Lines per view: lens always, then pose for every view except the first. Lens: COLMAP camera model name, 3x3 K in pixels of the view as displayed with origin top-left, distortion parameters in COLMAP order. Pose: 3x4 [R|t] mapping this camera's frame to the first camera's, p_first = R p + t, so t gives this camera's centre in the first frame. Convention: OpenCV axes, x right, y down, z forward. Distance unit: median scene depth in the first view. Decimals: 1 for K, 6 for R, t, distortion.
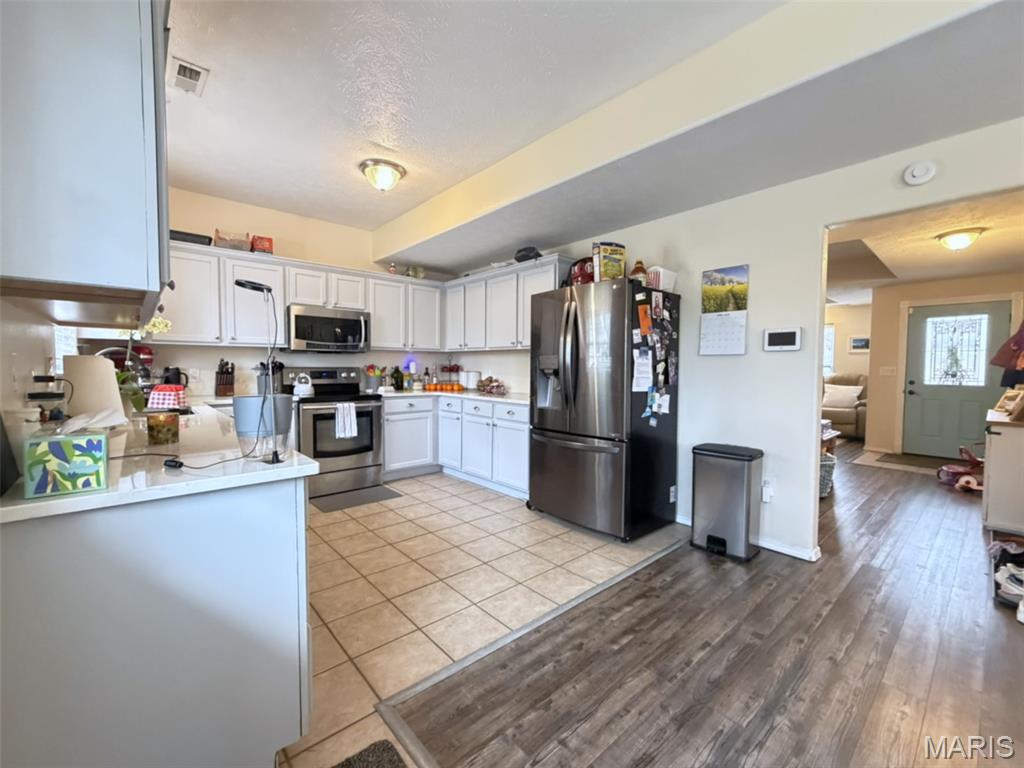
lens RADIAL K [[424.3, 0, 512.0], [0, 424.3, 384.0], [0, 0, 1]] dist [0.000406, 0.000049]
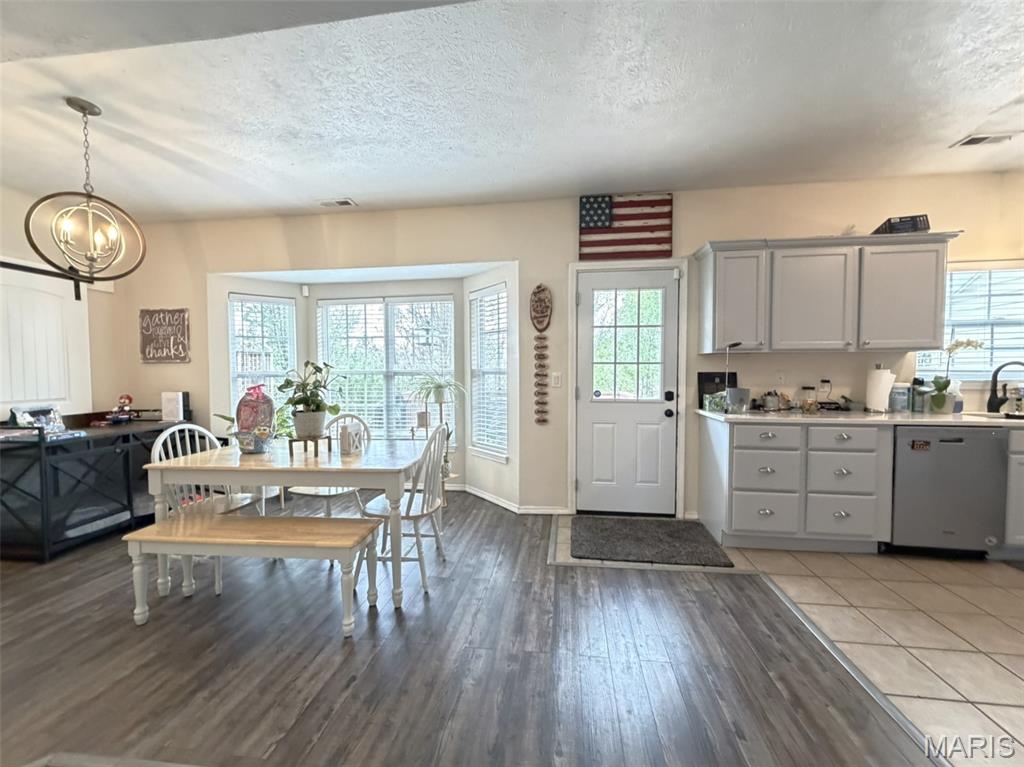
lens RADIAL K [[416.5, 0, 510.1], [0, 416.5, 384.1], [0, 0, 1]] dist [-0.000153, -0.000226]
pose [[-0.752553, 0.022051, -0.658163, 0.804234], [-0.026827, 0.997583, 0.064098, -0.047674], [0.657985, 0.065894, -0.750142, 0.791080]]
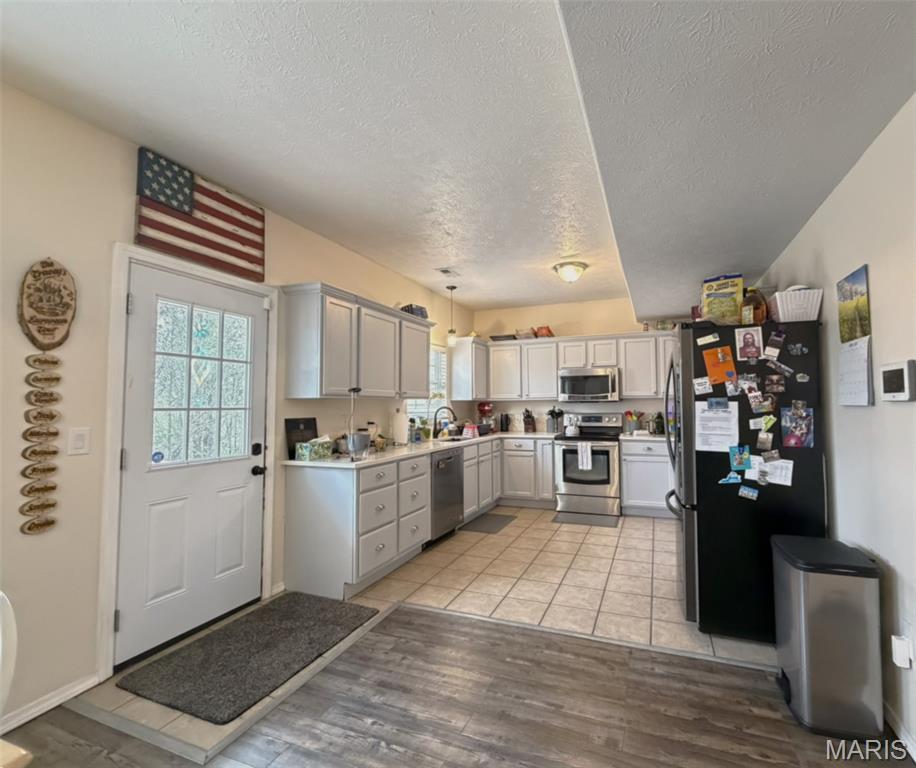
lens RADIAL K [[421.5, 0, 508.5], [0, 421.5, 383.9], [0, 0, 1]] dist [-0.000566, -0.000029]
pose [[0.487656, -0.051968, -0.871488, 0.822456], [-0.024440, 0.997023, -0.073129, -0.043414], [0.872694, 0.056961, 0.484934, 0.235274]]
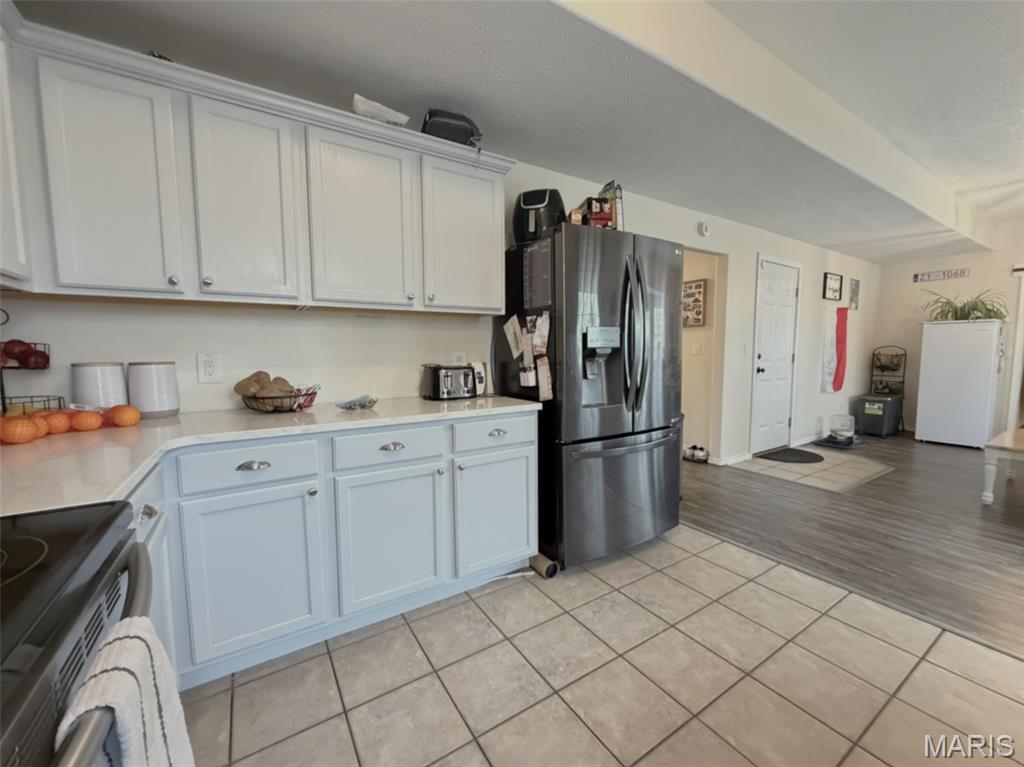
lens RADIAL K [[407.4, 0, 510.2], [0, 407.4, 383.3], [0, 0, 1]] dist [0.001550, 0.000193]
pose [[0.162911, -0.087184, 0.982781, -0.640858], [0.046622, 0.995656, 0.080597, -0.043525], [-0.985539, 0.032689, 0.166268, 1.160903]]
